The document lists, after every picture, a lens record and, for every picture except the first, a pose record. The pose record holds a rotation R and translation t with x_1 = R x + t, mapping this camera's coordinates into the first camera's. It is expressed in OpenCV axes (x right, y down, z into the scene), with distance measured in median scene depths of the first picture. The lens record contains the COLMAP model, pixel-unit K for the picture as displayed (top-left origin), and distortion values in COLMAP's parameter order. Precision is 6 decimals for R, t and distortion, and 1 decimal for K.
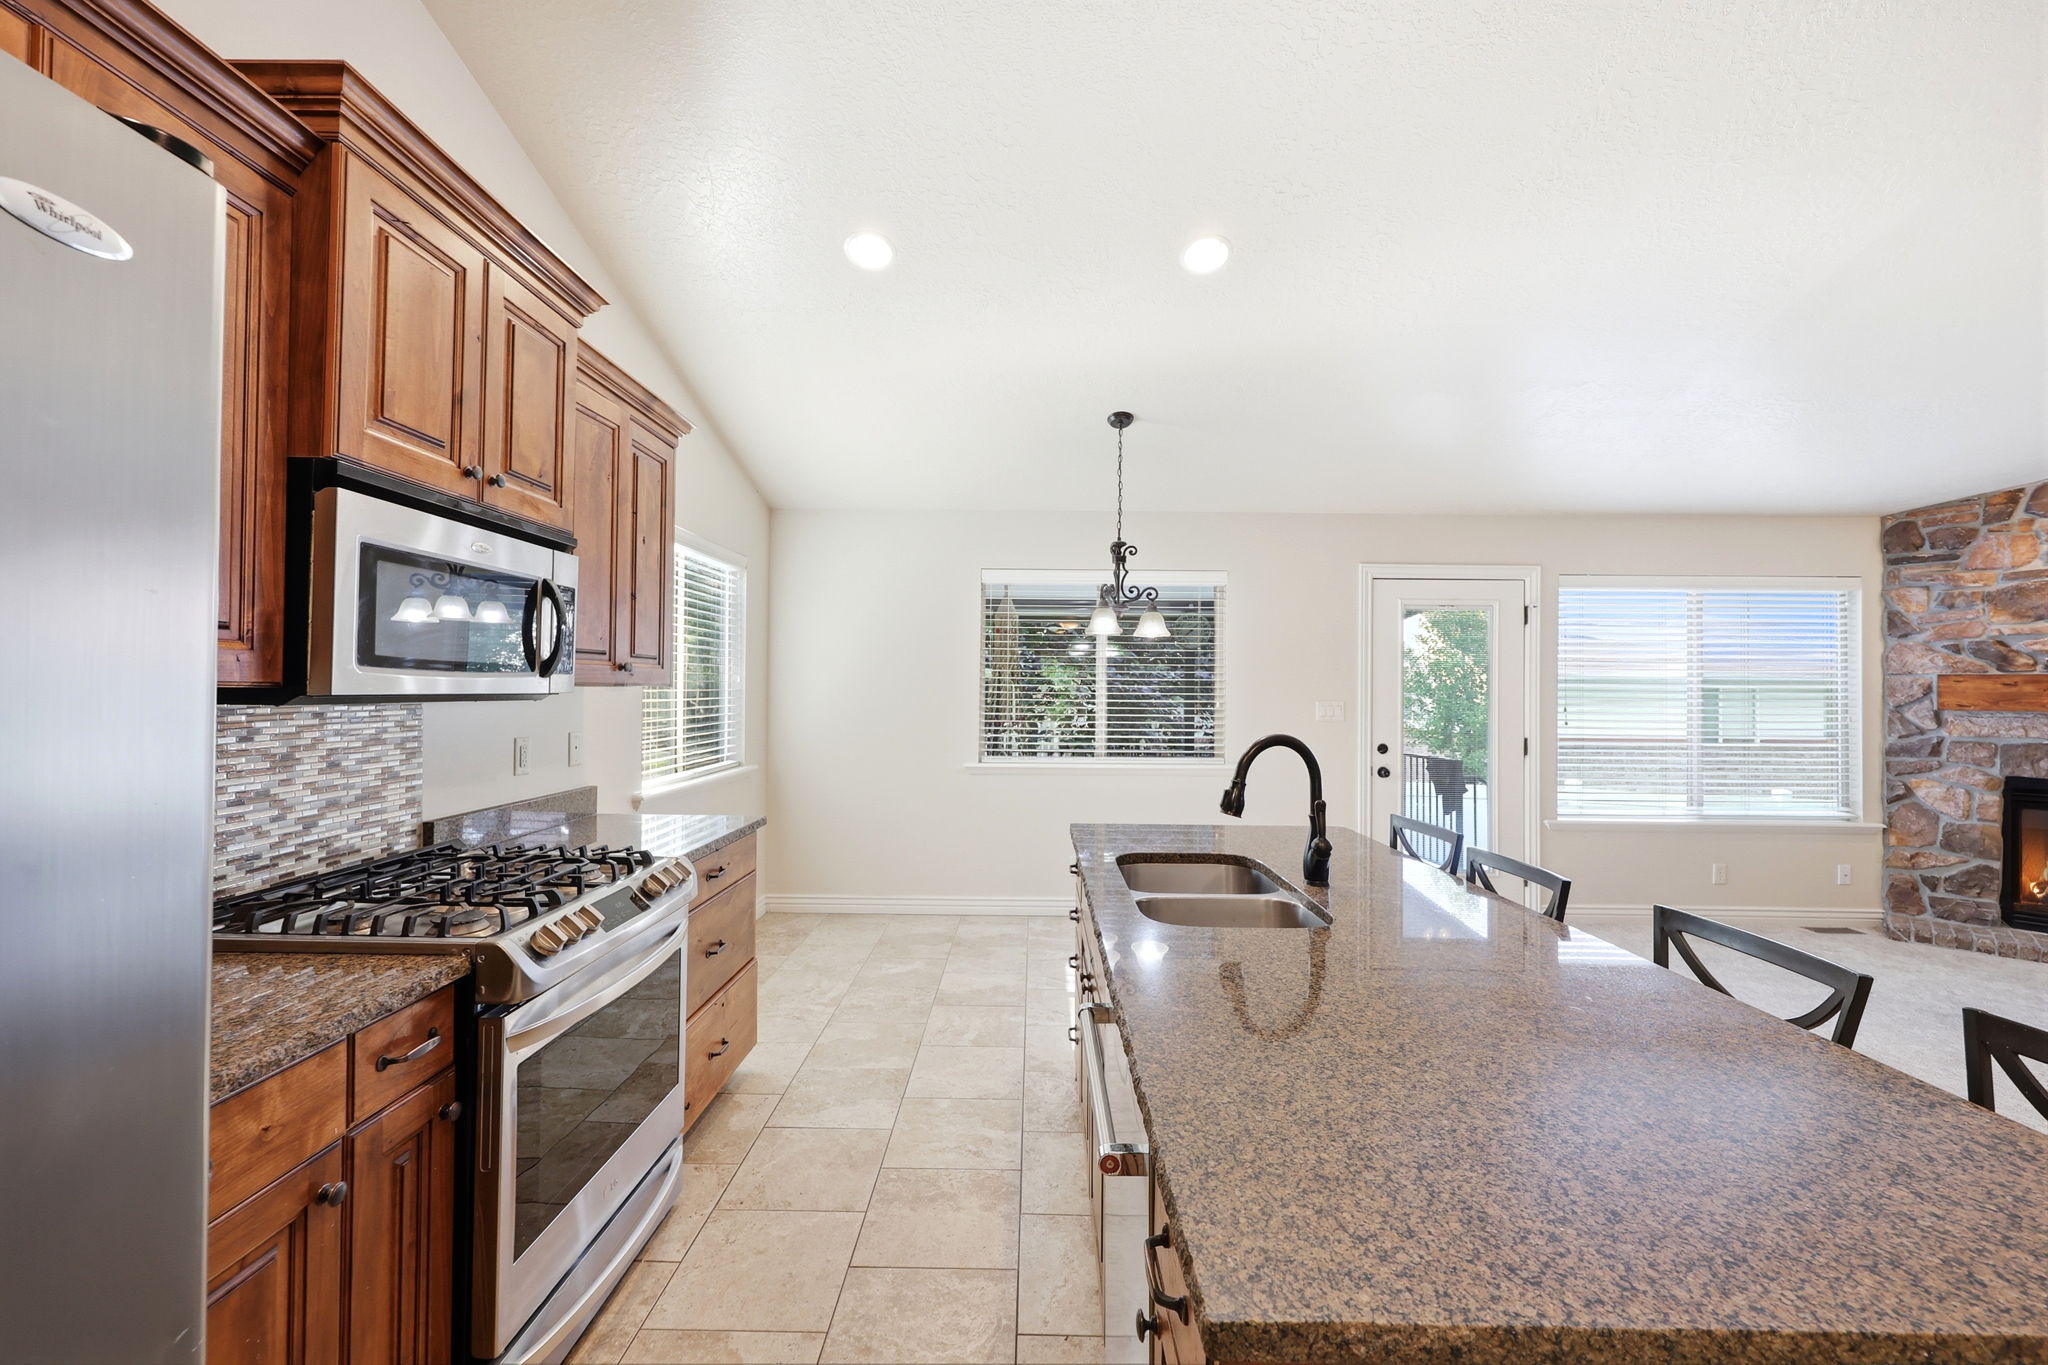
lens RADIAL K [[822.6, 0, 1024.0], [0, 822.6, 682.5], [0, 0, 1]] dist [0.000079, 0.000261]
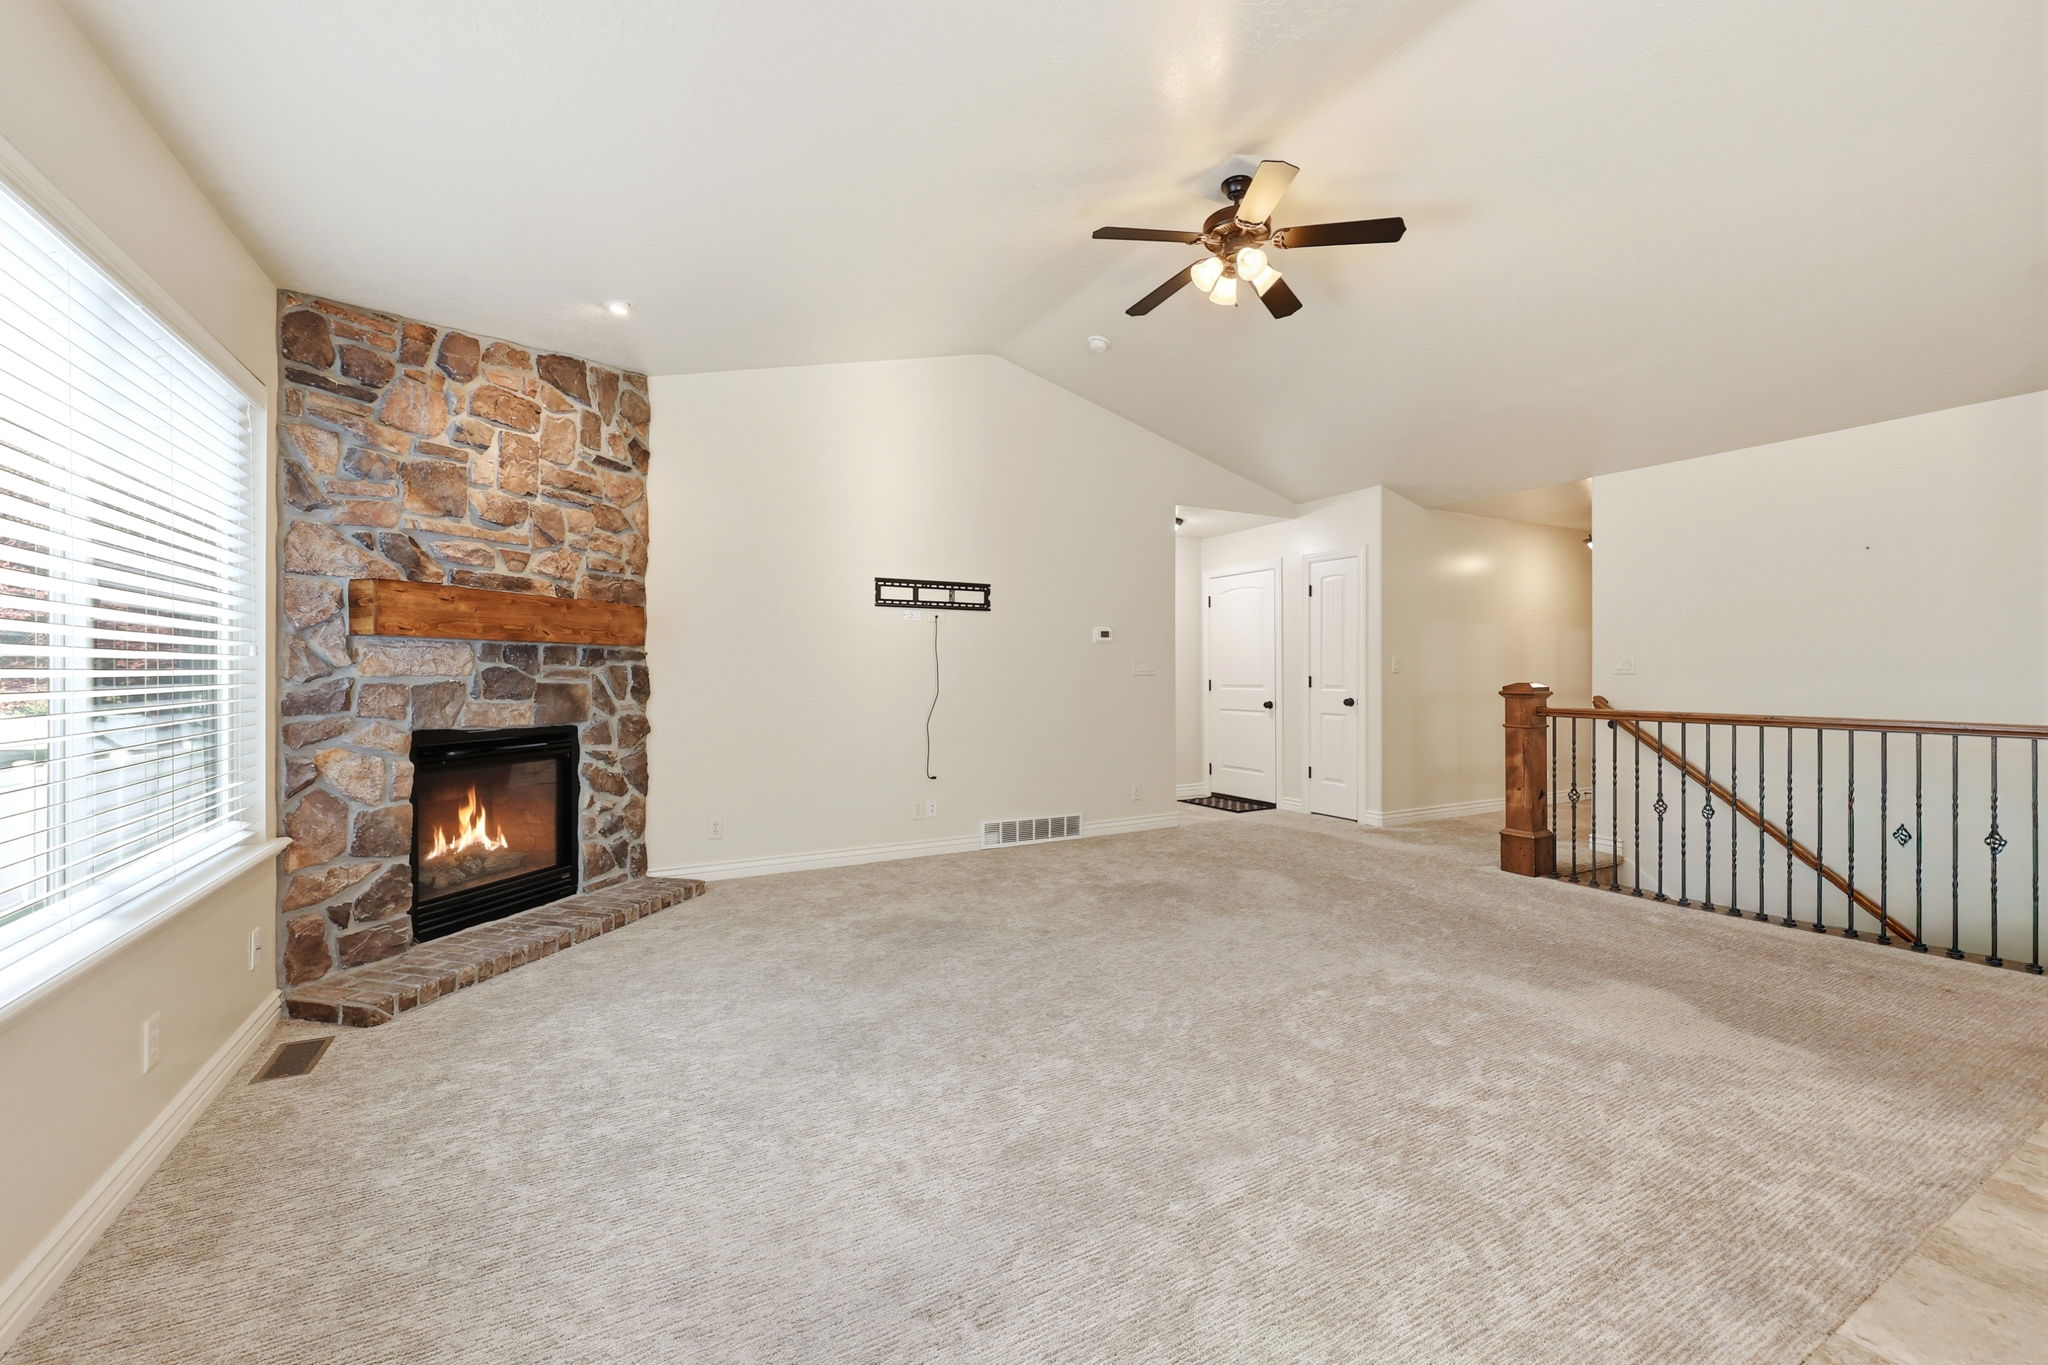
lens RADIAL K [[831.9, 0, 1025.2], [0, 831.9, 672.1], [0, 0, 1]] dist [-0.000697, -0.000154]
pose [[-0.500248, -0.008411, 0.865841, 0.313746], [-0.013428, 0.999908, 0.001955, 0.054014], [-0.865778, -0.010649, -0.500315, 0.888121]]
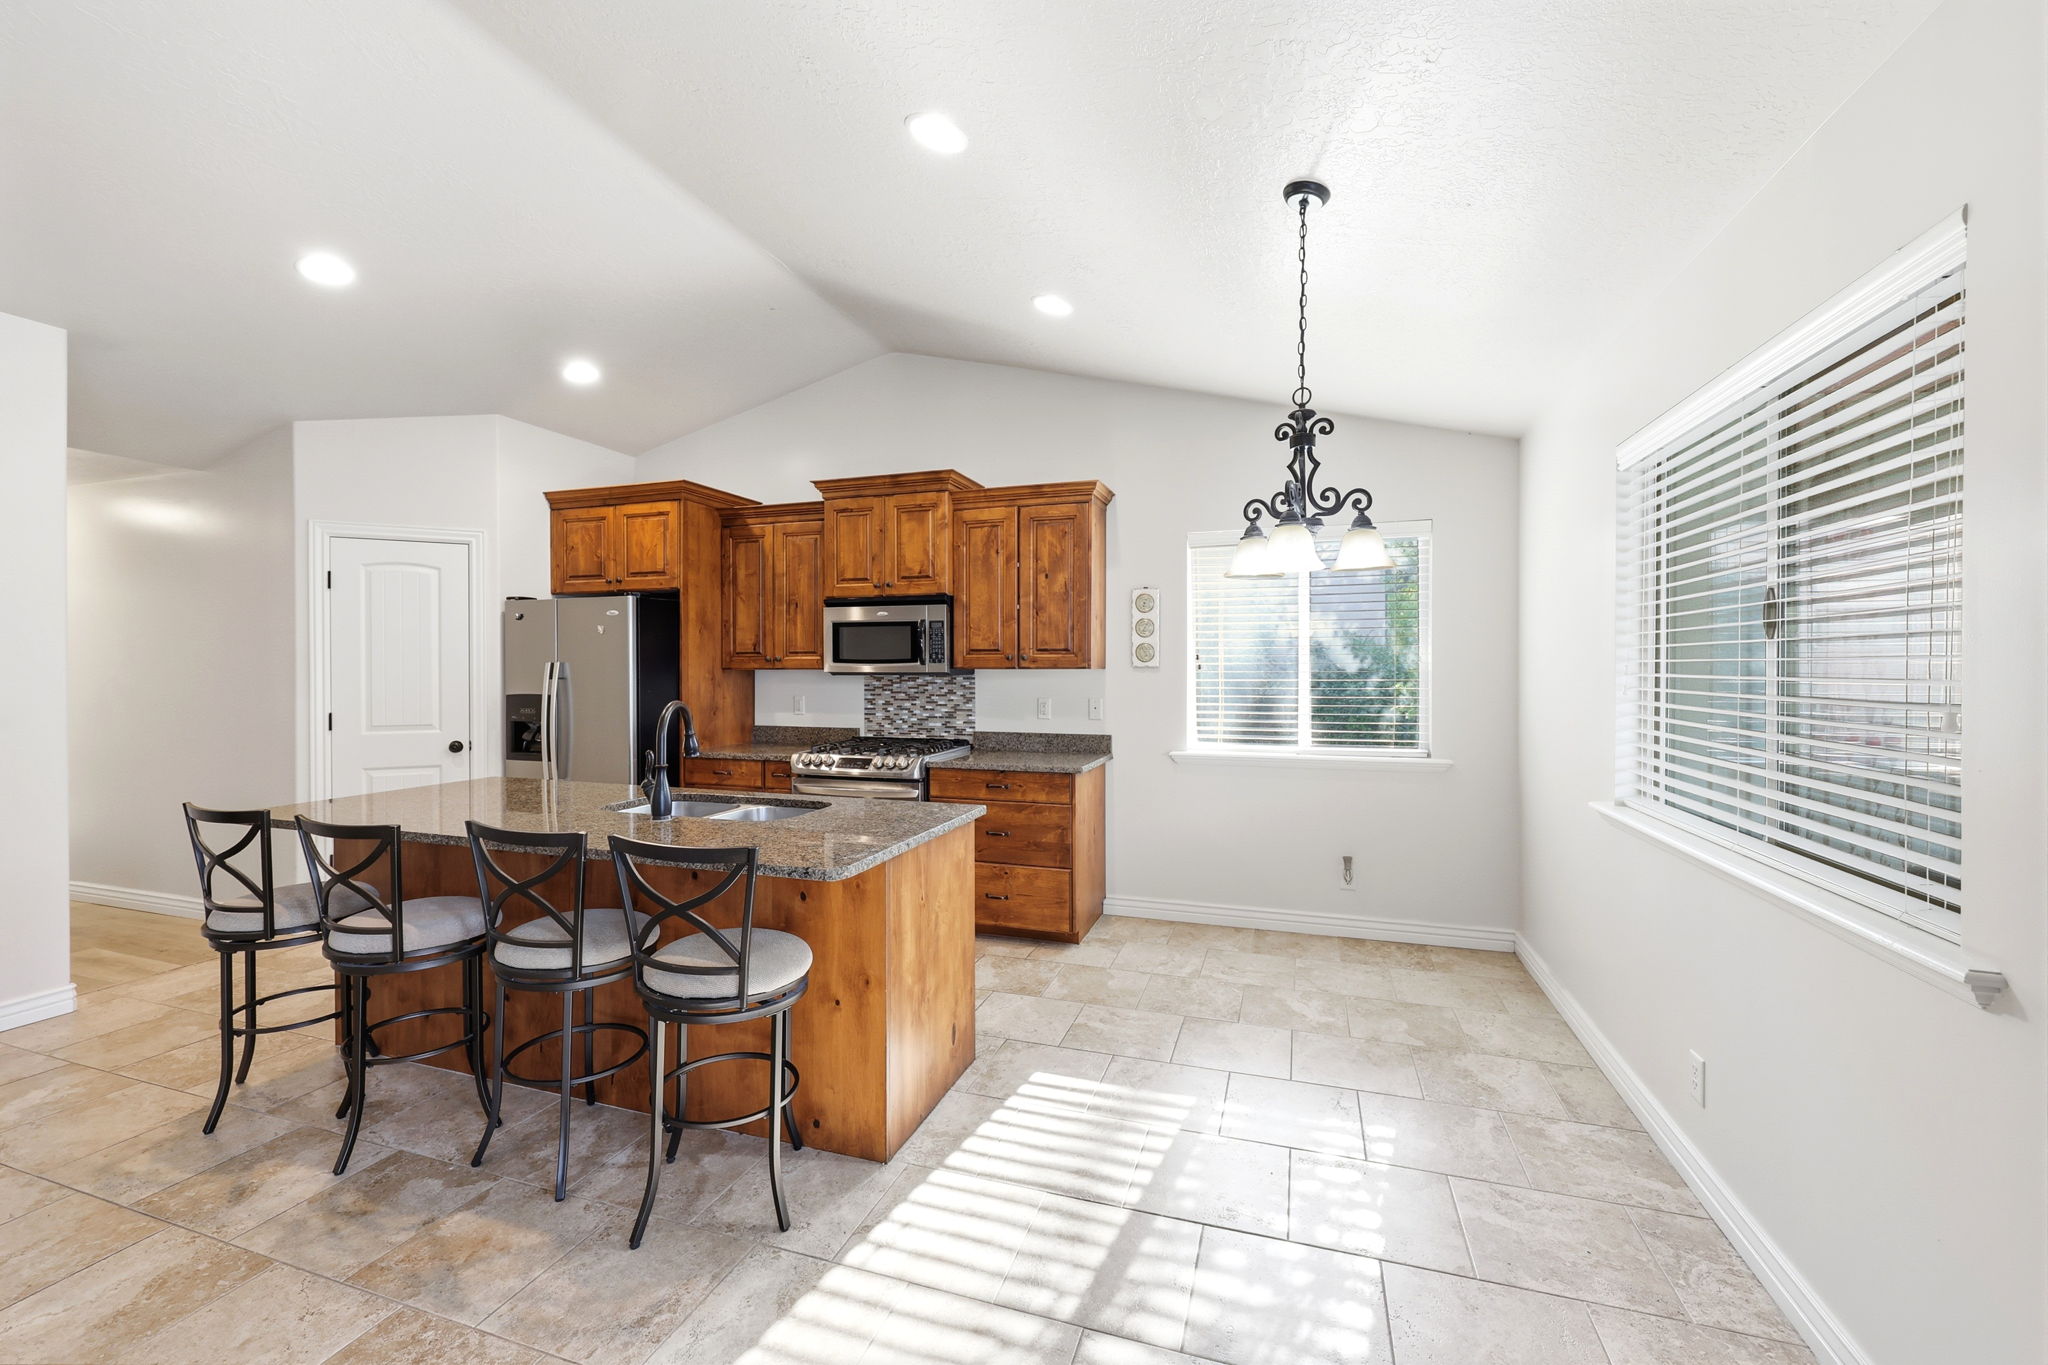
lens RADIAL K [[816.8, 0, 1028.2], [0, 816.8, 678.9], [0, 0, 1]] dist [-0.003627, -0.000638]
pose [[-0.302733, 0.005193, -0.953061, 0.615887], [0.005684, 0.999977, 0.003643, 0.010869], [0.953058, -0.004314, -0.302756, 0.853508]]
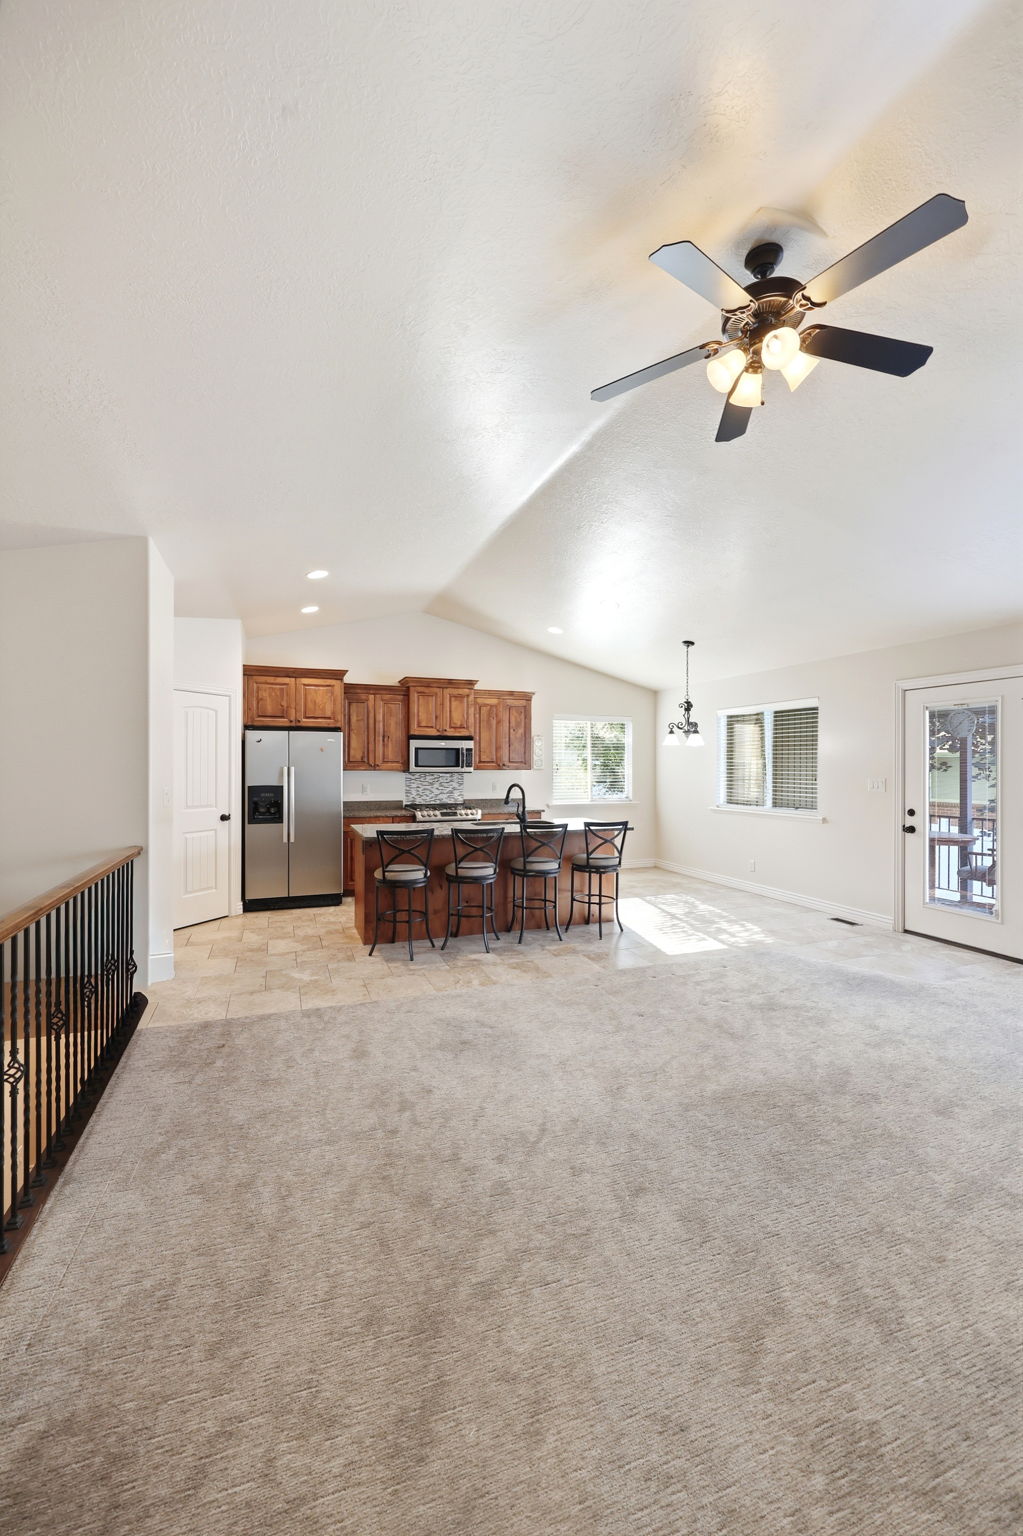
lens RADIAL K [[612.6, 0, 507.3], [0, 612.6, 768.2], [0, 0, 1]] dist [-0.003627, -0.000638]
pose [[0.359406, -0.004320, -0.933171, 1.230436], [0.009872, 0.999951, -0.000827, -0.000290], [0.933129, -0.008916, 0.359431, -0.005622]]
